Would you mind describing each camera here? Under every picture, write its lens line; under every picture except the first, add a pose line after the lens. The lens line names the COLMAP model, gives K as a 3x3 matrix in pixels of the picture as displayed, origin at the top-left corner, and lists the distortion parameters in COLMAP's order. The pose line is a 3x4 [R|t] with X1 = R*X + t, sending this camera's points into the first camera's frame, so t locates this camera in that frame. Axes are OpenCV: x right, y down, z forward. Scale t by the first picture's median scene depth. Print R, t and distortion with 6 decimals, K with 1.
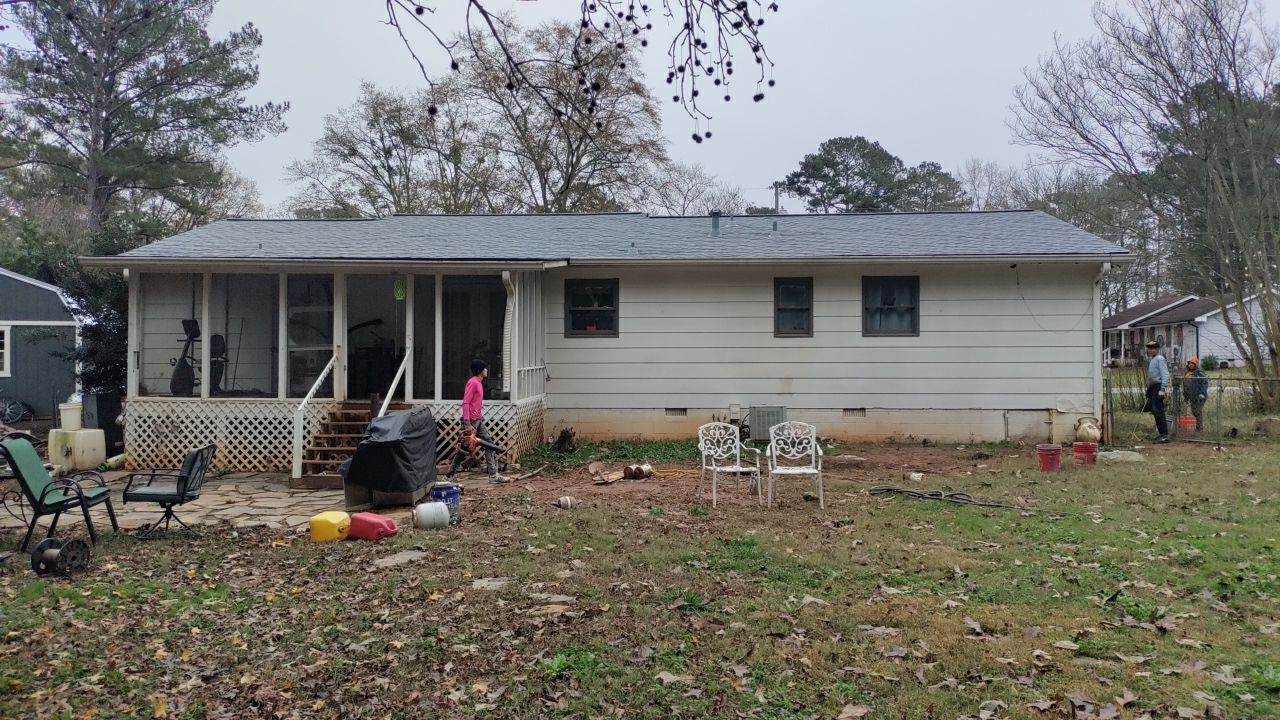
lens RADIAL K [[941.9, 0, 638.9], [0, 941.9, 355.8], [0, 0, 1]] dist [0.061476, -0.042670]
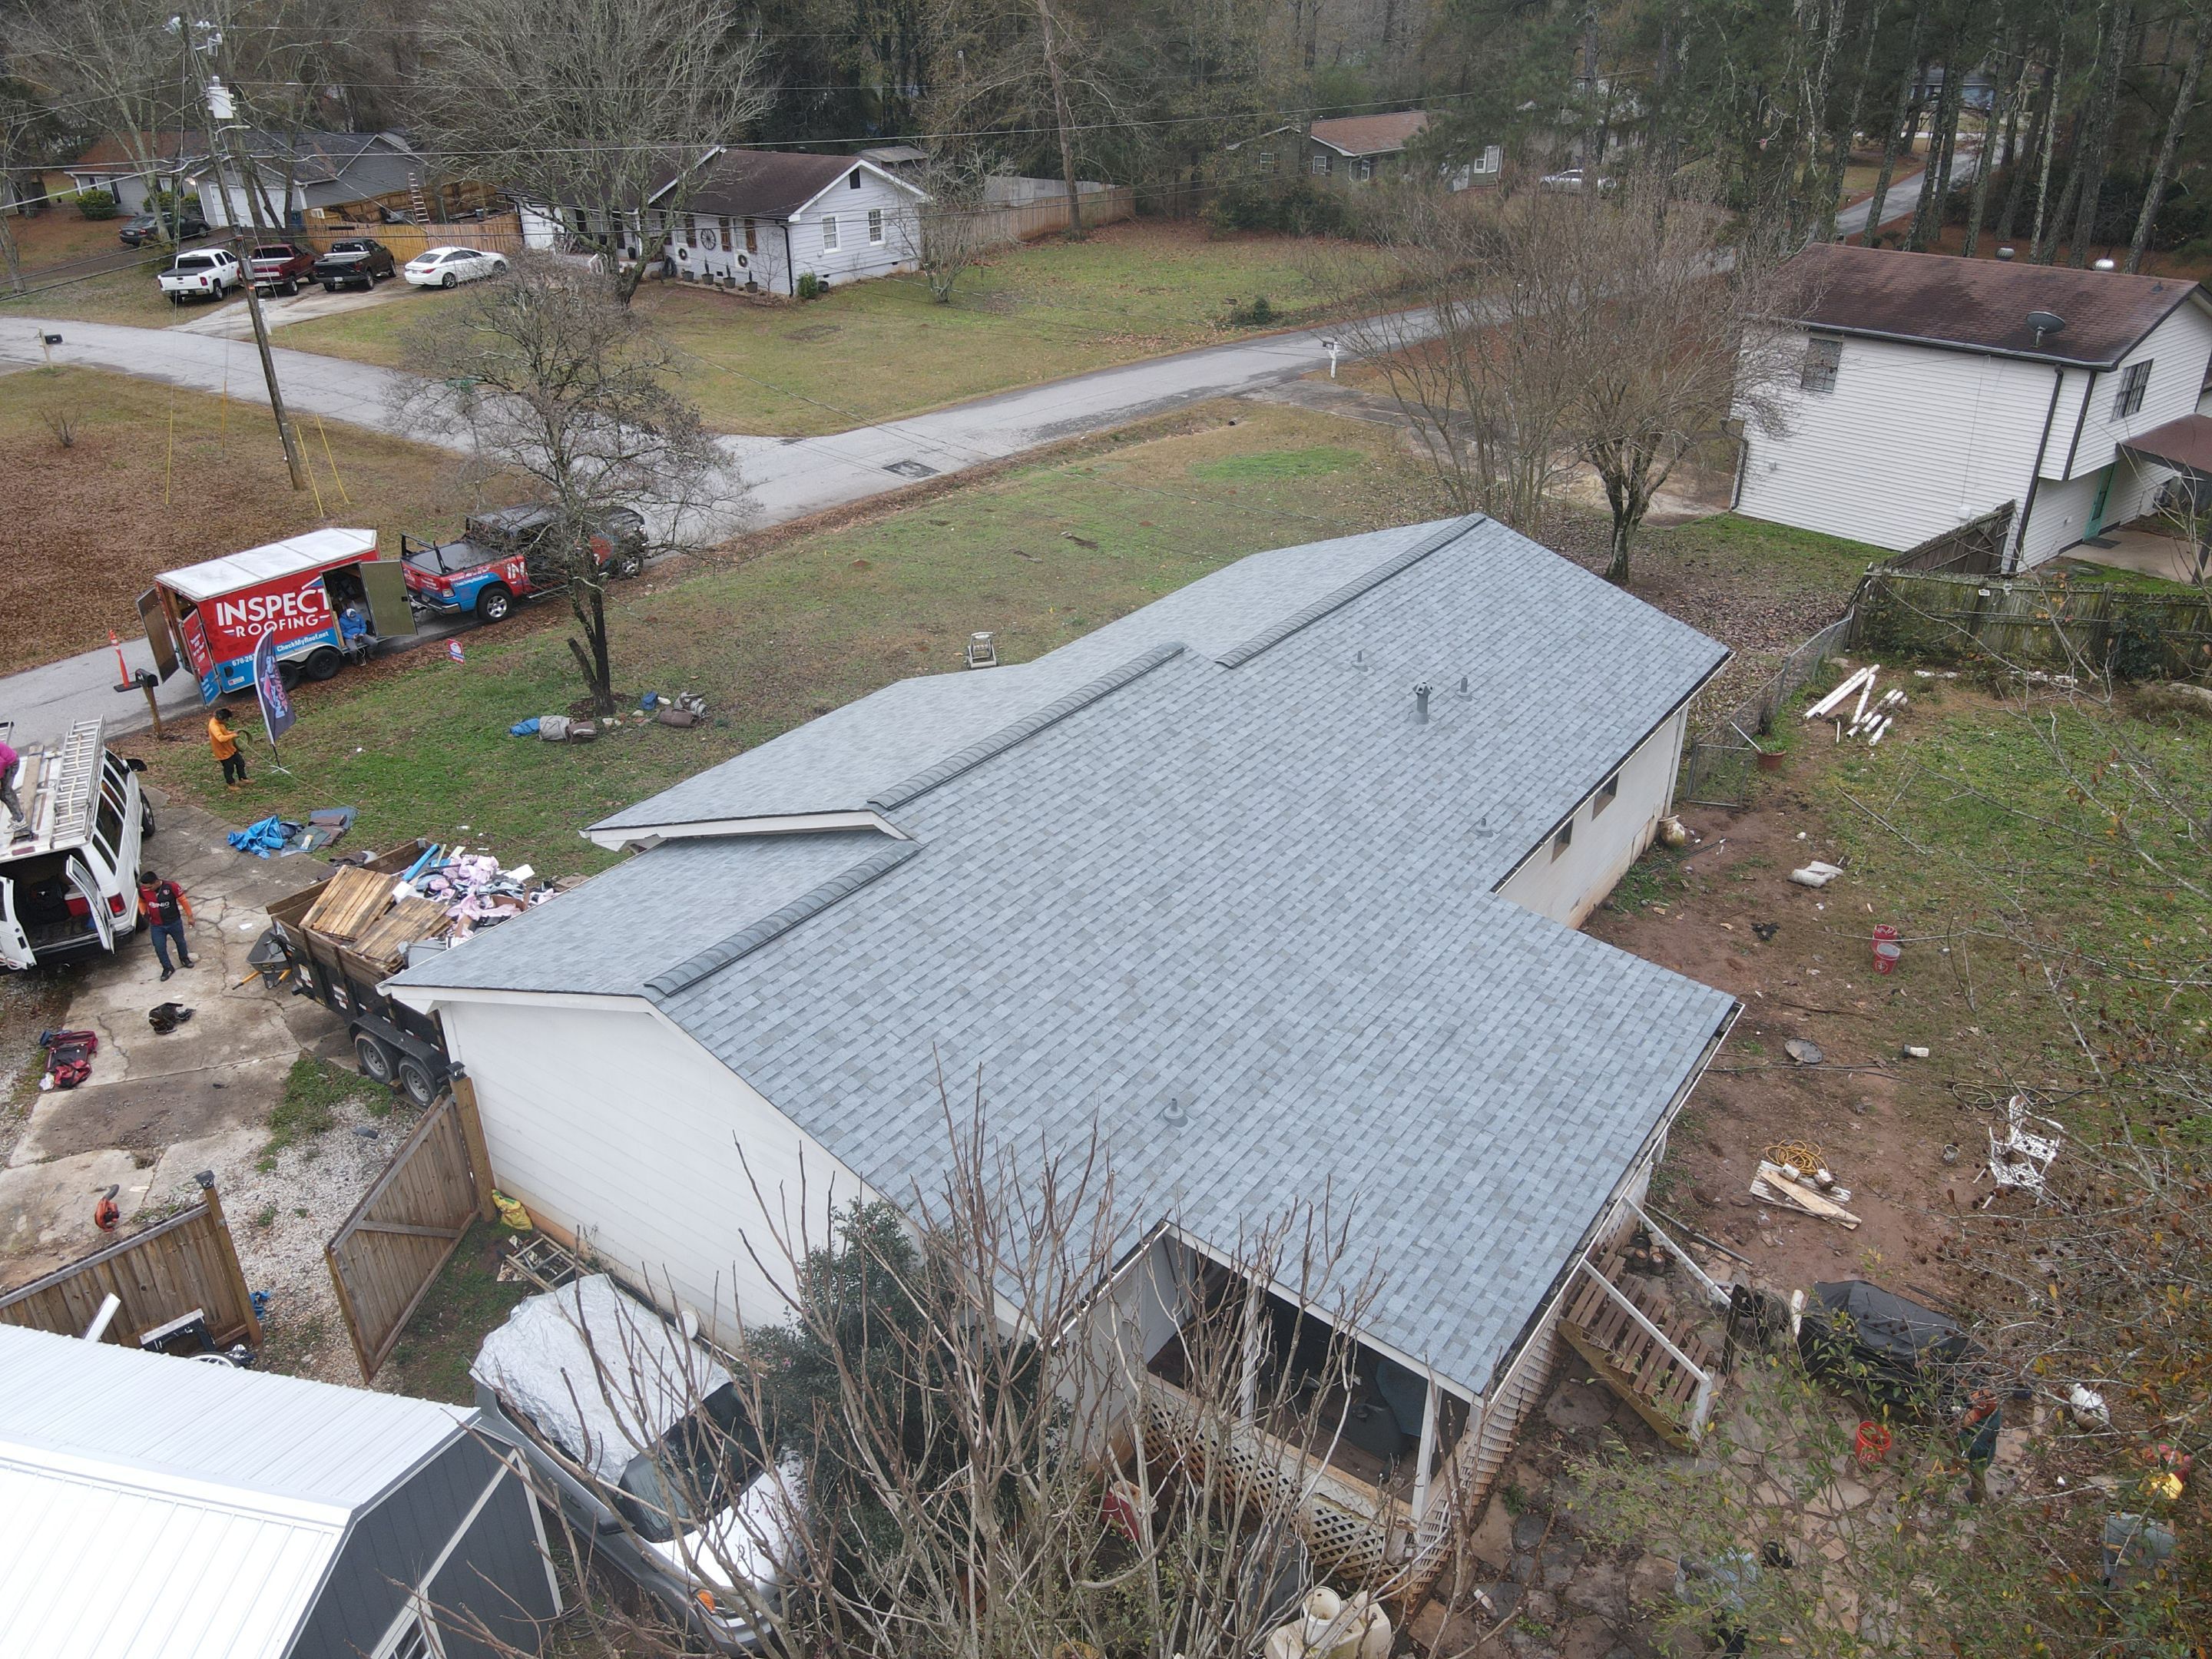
lens RADIAL K [[1622.9, 0, 1119.0], [0, 1622.9, 819.4], [0, 0, 1]] dist [0.001214, 0.027414]
pose [[0.520861, -0.388083, 0.760326, -1.034865], [-0.013734, 0.886760, 0.462025, -0.659336], [-0.853531, -0.251094, 0.456549, 0.709986]]
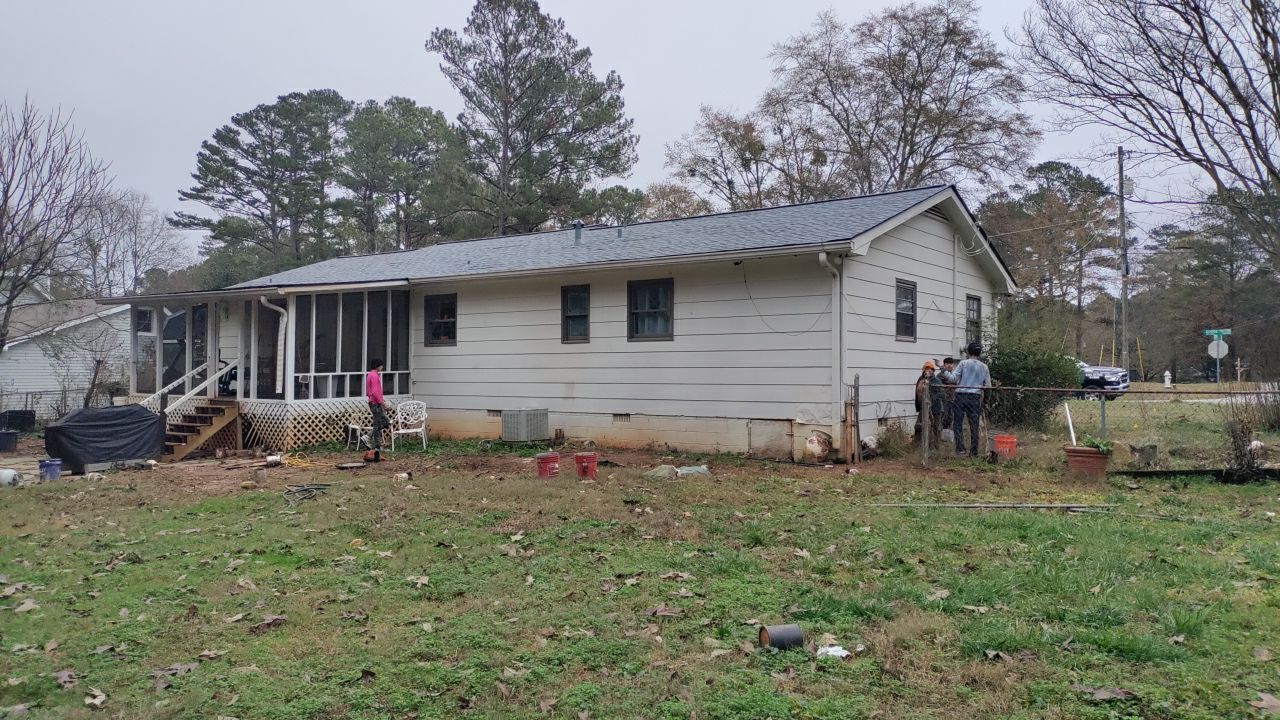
lens RADIAL K [[941.9, 0, 638.3], [0, 941.9, 365.1], [0, 0, 1]] dist [0.061476, -0.042670]
pose [[0.840340, -0.003967, -0.542045, 0.780938], [0.008988, 0.999938, 0.006617, -0.002177], [0.541985, -0.010432, 0.840323, 0.174037]]
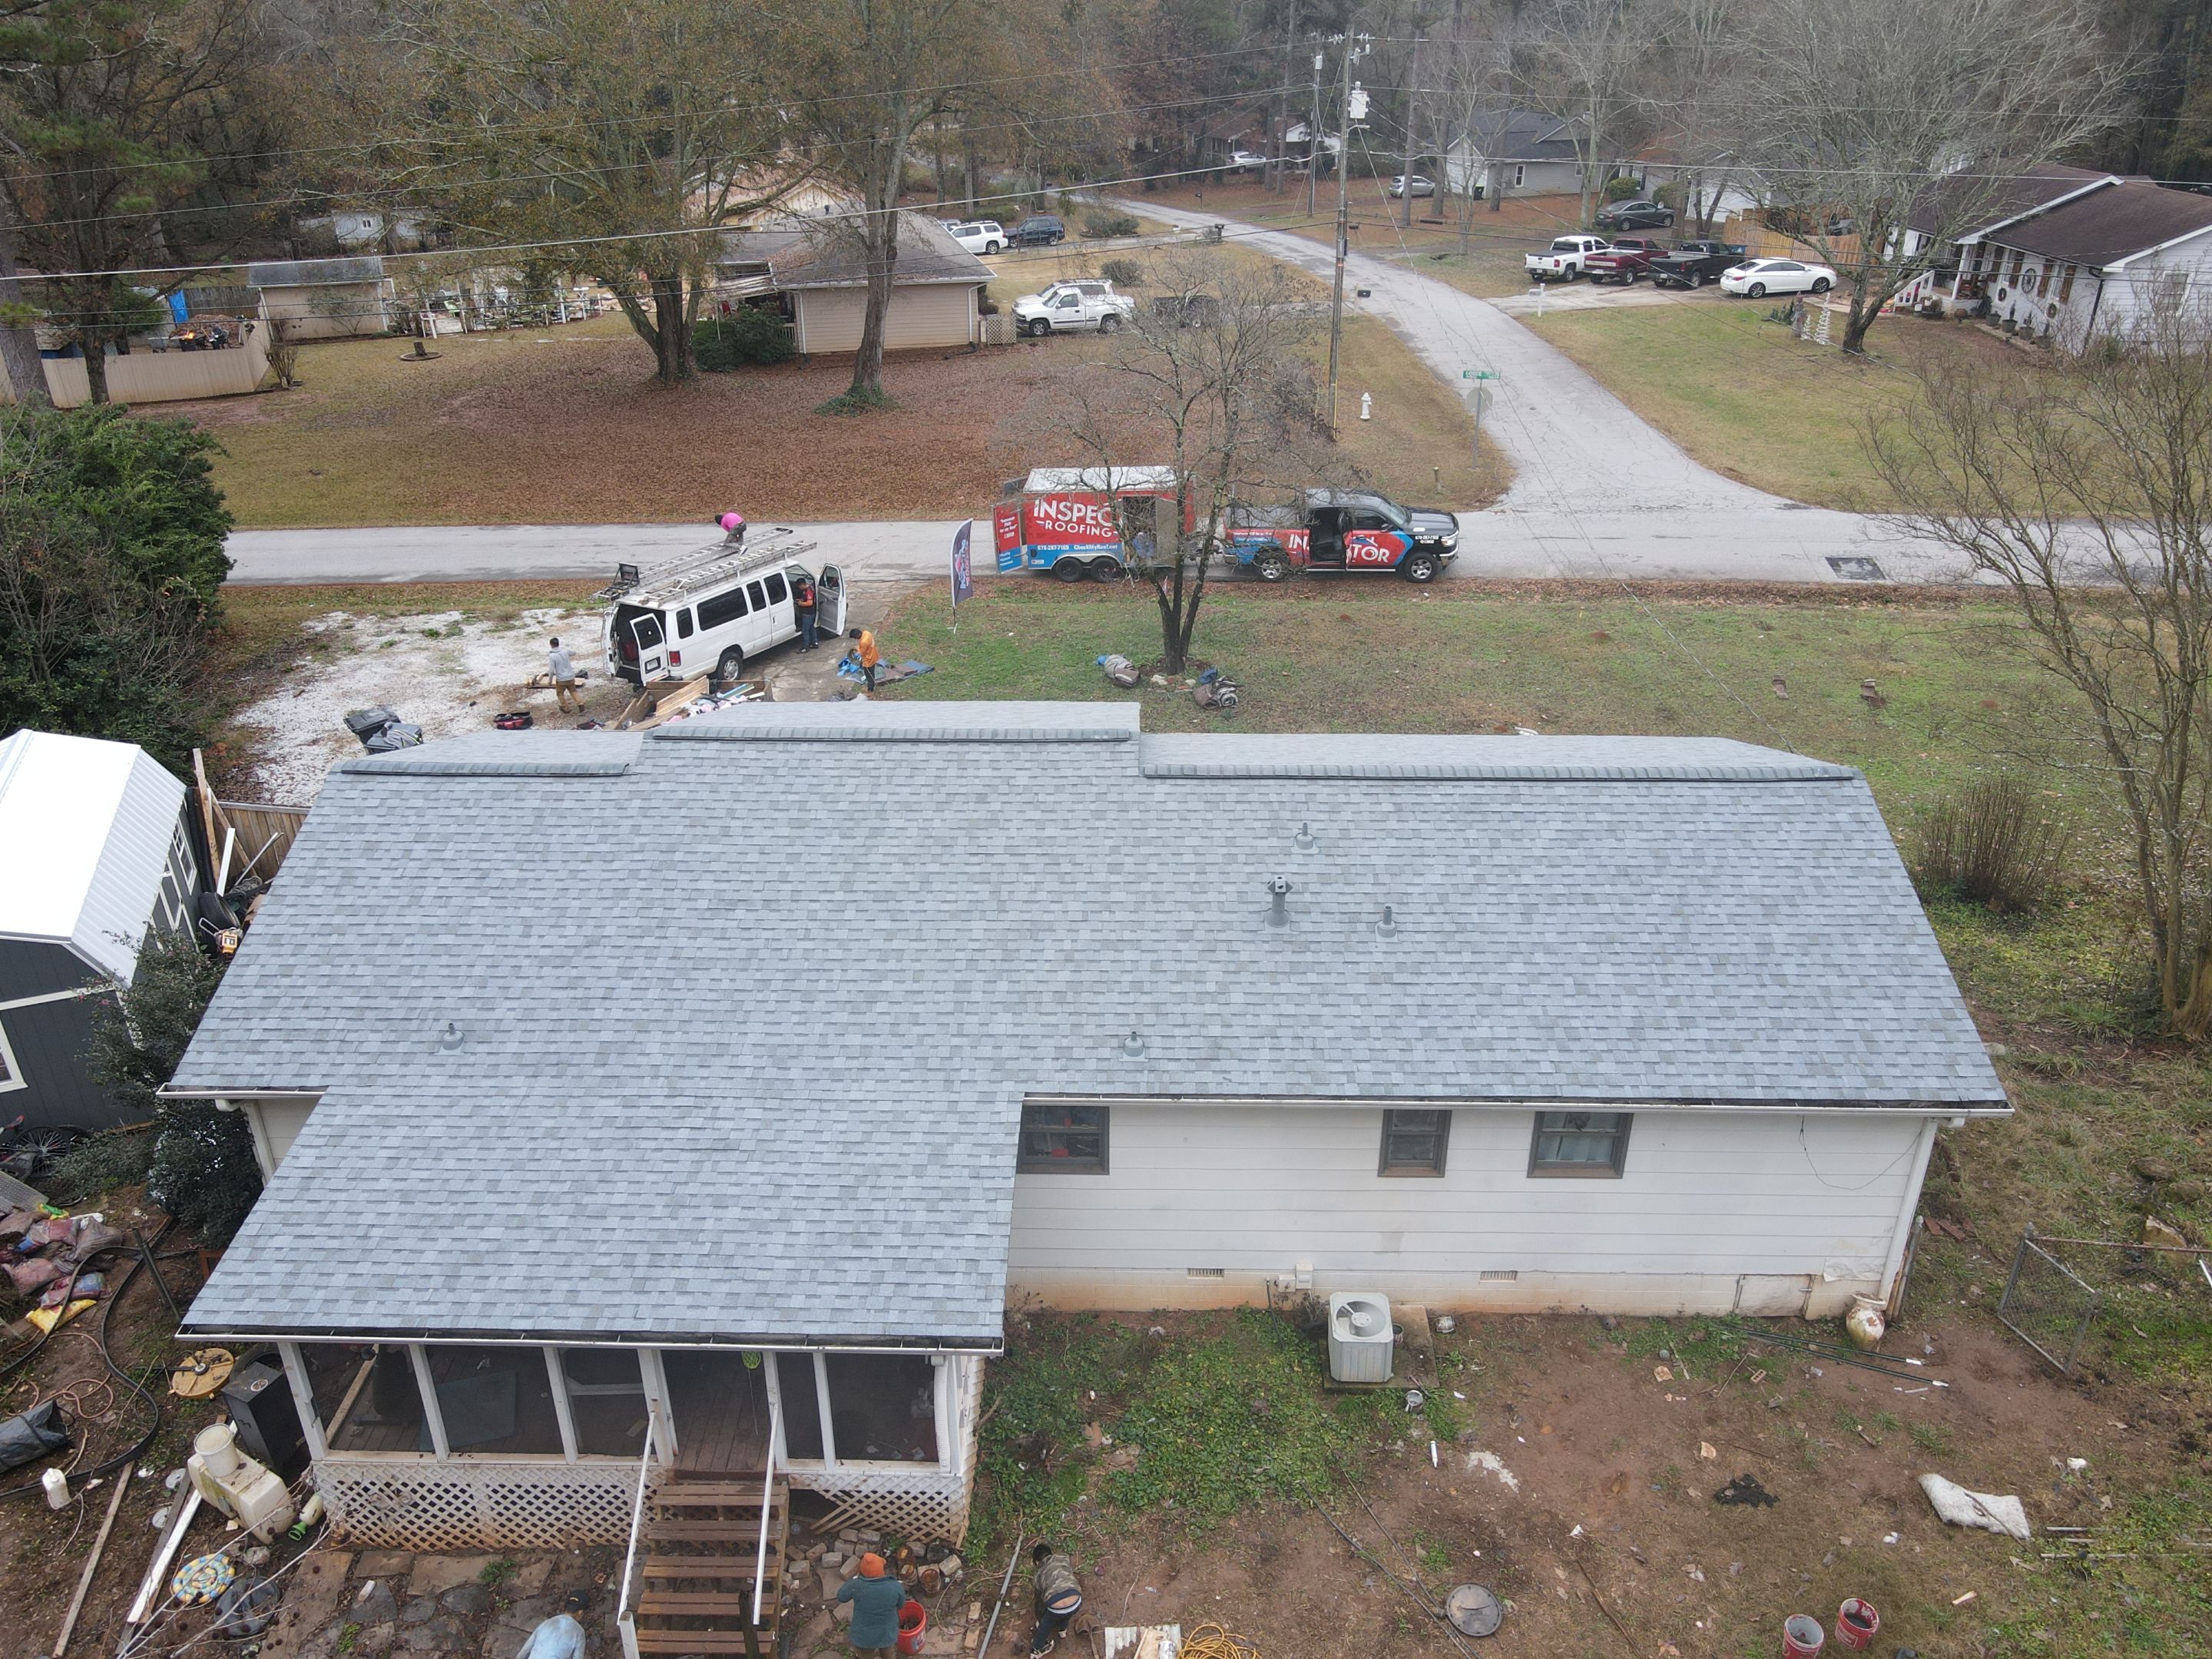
lens RADIAL K [[1622.9, 0, 1108.9], [0, 1622.9, 829.4], [0, 0, 1]] dist [0.001214, 0.027414]
pose [[0.999173, -0.022835, 0.033654, -0.051005], [0.004212, 0.881151, 0.472816, -0.686076], [-0.040451, -0.472283, 0.880518, 0.226104]]
